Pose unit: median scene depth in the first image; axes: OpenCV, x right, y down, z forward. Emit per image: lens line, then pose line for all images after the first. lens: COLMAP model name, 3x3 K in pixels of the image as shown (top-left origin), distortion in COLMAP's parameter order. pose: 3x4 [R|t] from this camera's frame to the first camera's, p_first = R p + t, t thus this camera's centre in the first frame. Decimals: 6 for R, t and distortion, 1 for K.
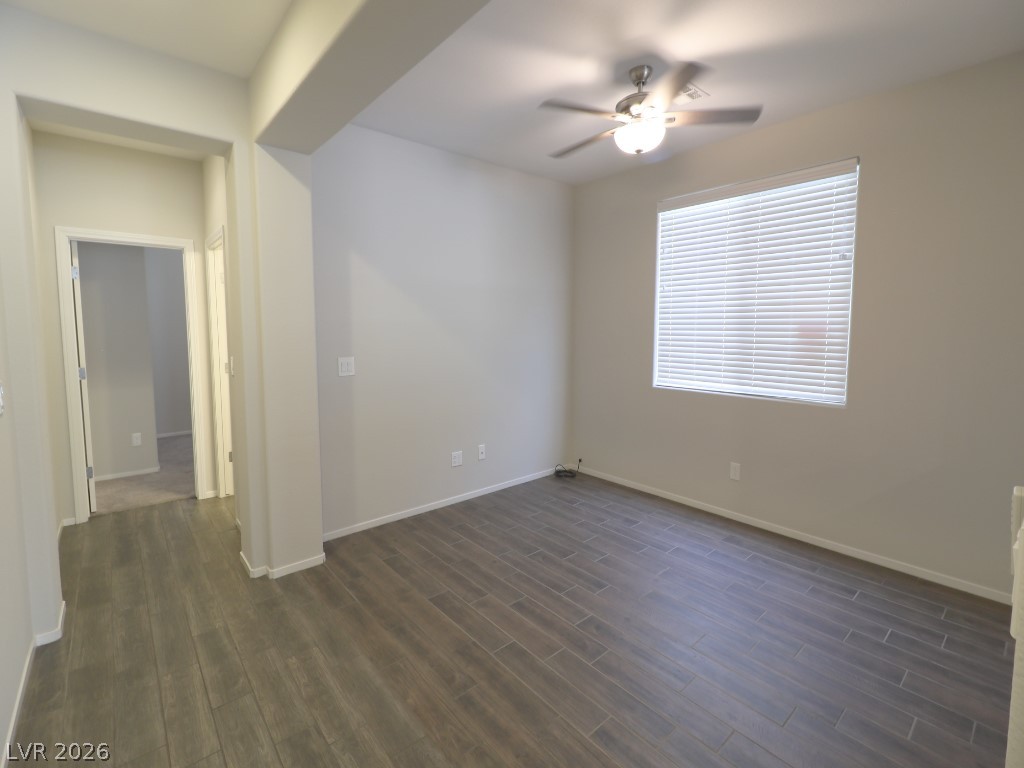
lens RADIAL K [[459.0, 0, 510.9], [0, 459.0, 386.9], [0, 0, 1]] dist [0.000808, -0.001142]
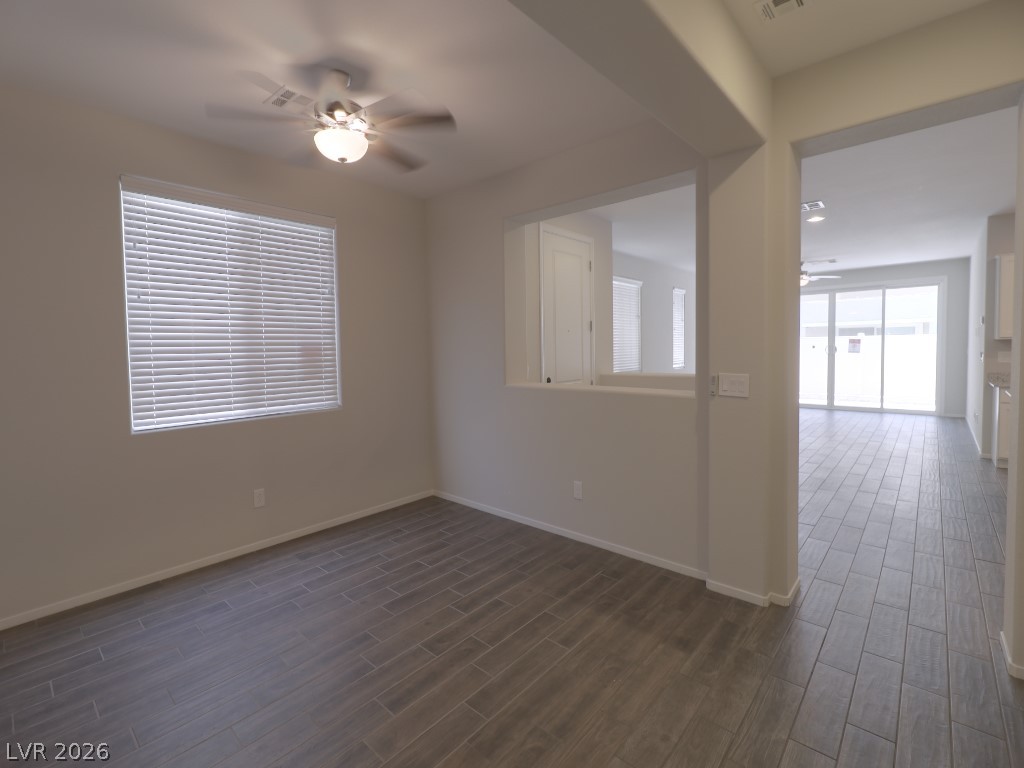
lens RADIAL K [[459.0, 0, 493.2], [0, 459.0, 387.1], [0, 0, 1]] dist [0.000808, -0.001142]
pose [[-0.101437, -0.082182, 0.991442, -0.569834], [0.148747, 0.984127, 0.096794, -0.074266], [-0.983659, 0.157292, -0.087603, 0.658076]]
